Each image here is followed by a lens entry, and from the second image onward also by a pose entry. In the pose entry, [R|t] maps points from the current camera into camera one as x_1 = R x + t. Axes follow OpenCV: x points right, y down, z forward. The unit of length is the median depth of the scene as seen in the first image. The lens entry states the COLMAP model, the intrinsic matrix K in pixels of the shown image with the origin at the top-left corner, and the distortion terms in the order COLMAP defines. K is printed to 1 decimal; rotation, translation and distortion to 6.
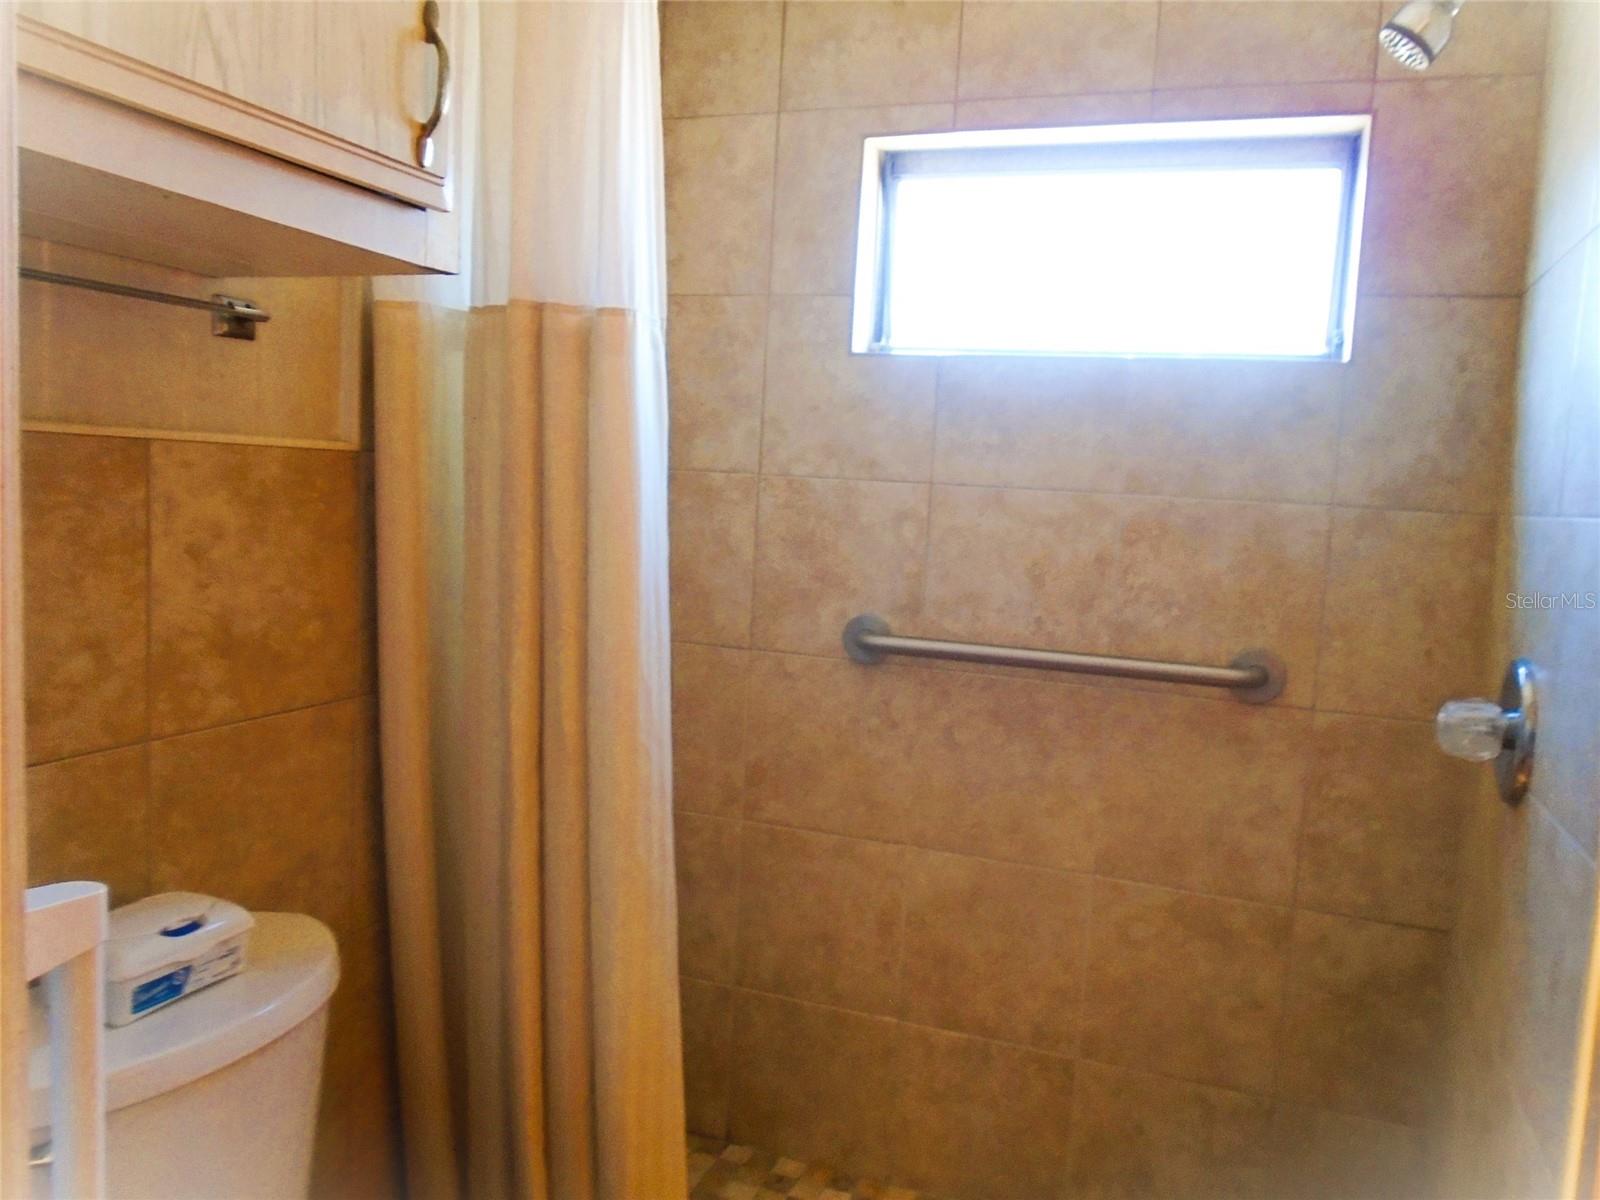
lens RADIAL K [[1228.0, 0, 800.0], [0, 1228.0, 600.0], [0, 0, 1]] dist [0.002335, 0.004276]
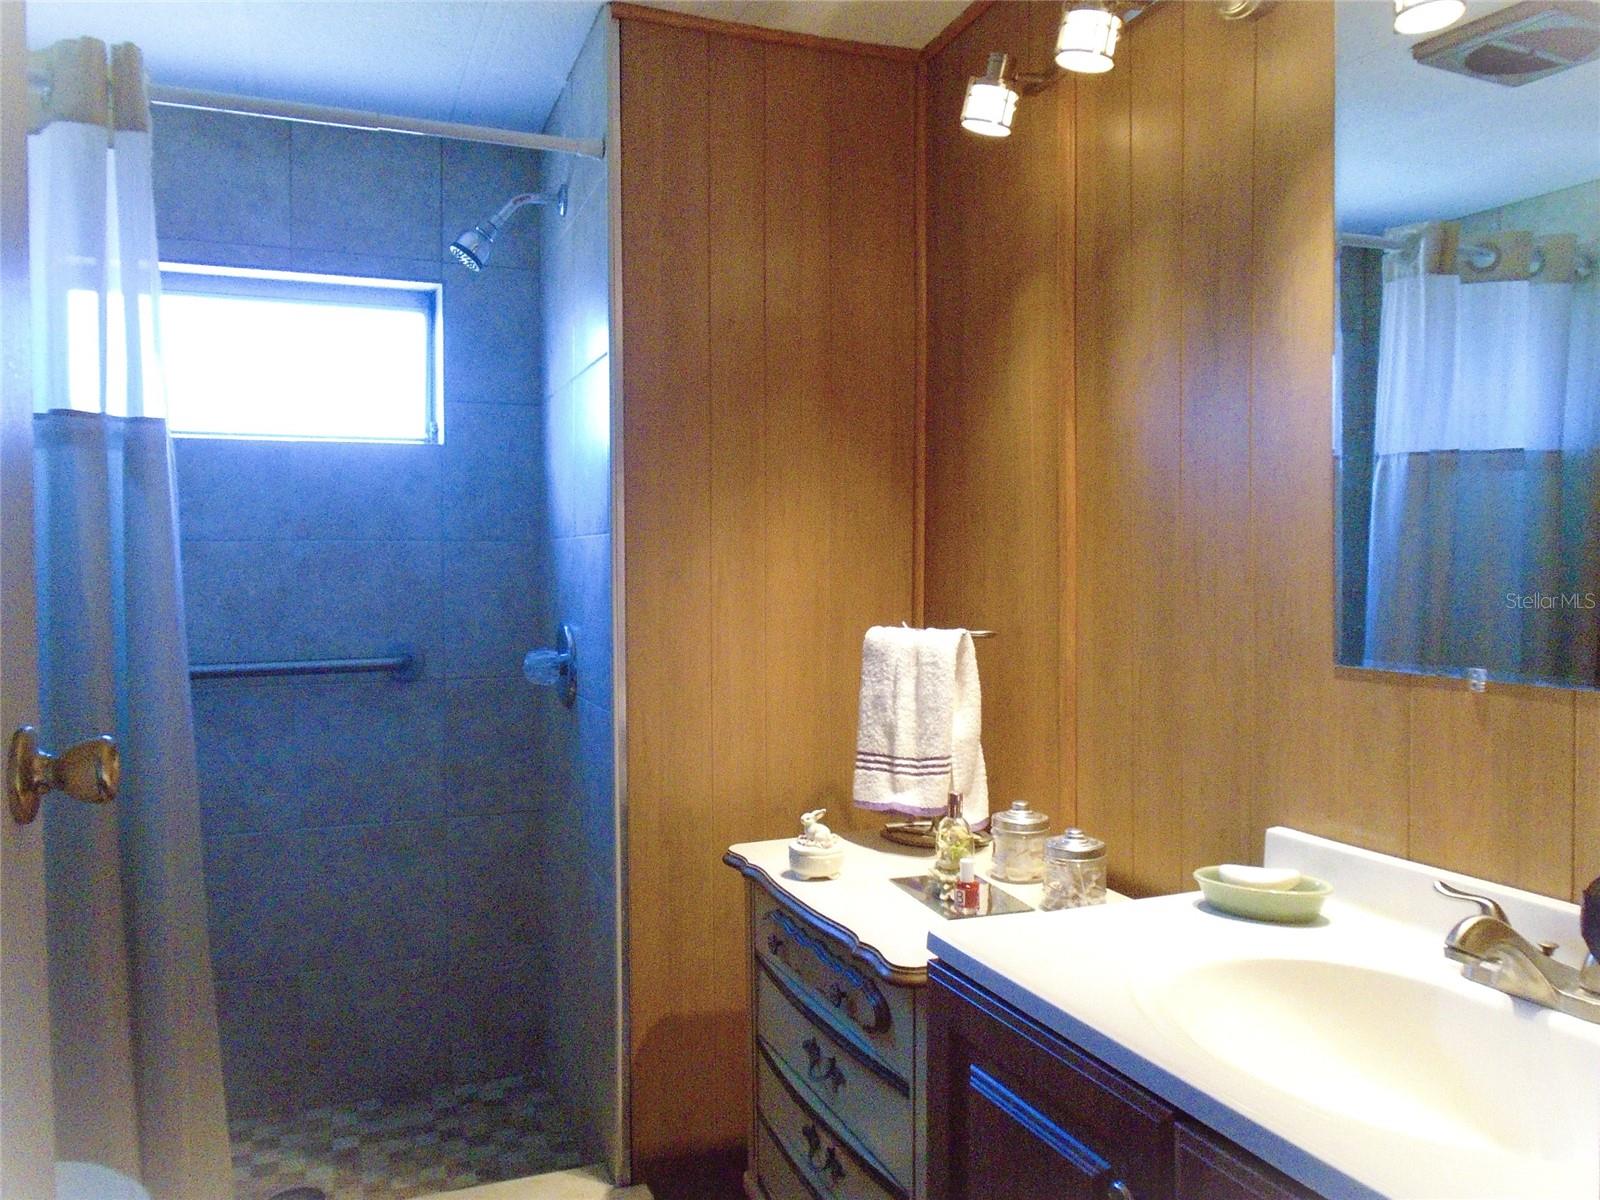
lens RADIAL K [[1228.0, 0, 800.0], [0, 1228.0, 600.0], [0, 0, 1]] dist [0.002335, 0.004276]
pose [[0.747025, -0.066647, 0.661447, -0.261187], [0.105582, 0.994228, -0.019064, 0.077677], [-0.656359, 0.084078, 0.749750, -0.437853]]
